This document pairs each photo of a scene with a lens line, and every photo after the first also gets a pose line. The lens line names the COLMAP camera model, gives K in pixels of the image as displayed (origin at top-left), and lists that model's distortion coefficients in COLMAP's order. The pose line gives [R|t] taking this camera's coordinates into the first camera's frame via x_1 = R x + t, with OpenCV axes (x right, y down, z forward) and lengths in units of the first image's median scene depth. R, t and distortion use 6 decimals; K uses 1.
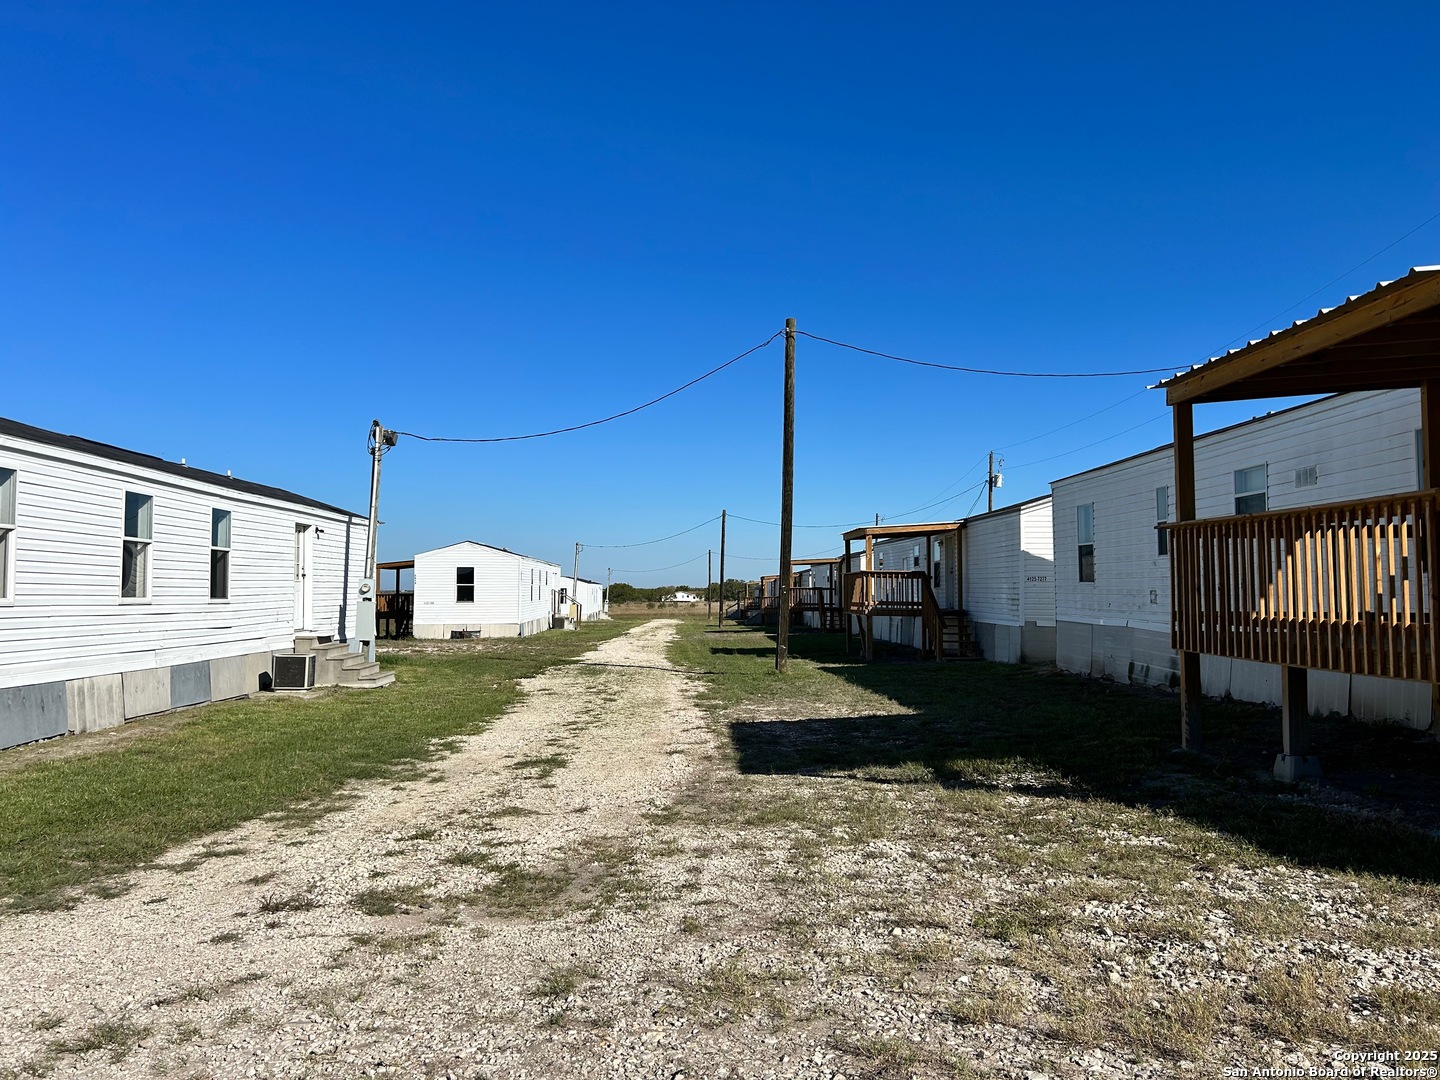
lens RADIAL K [[1089.6, 0, 715.3], [0, 1089.6, 553.4], [0, 0, 1]] dist [0.056396, -0.057470]
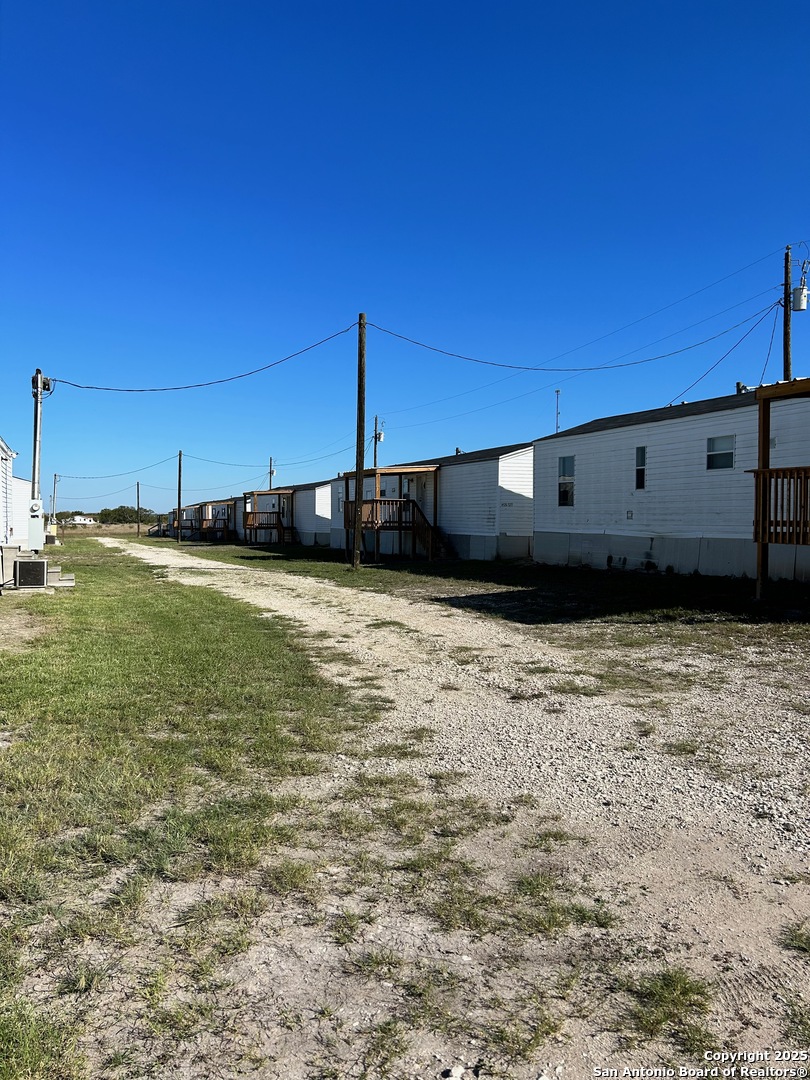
lens RADIAL K [[817.2, 0, 403.5], [0, 817.2, 544.8], [0, 0, 1]] dist [0.056396, -0.057470]
pose [[0.930042, -0.009798, 0.367322, -0.463282], [-0.015377, 0.997731, 0.065548, 0.012761], [-0.367131, -0.066611, 0.927781, 0.003327]]
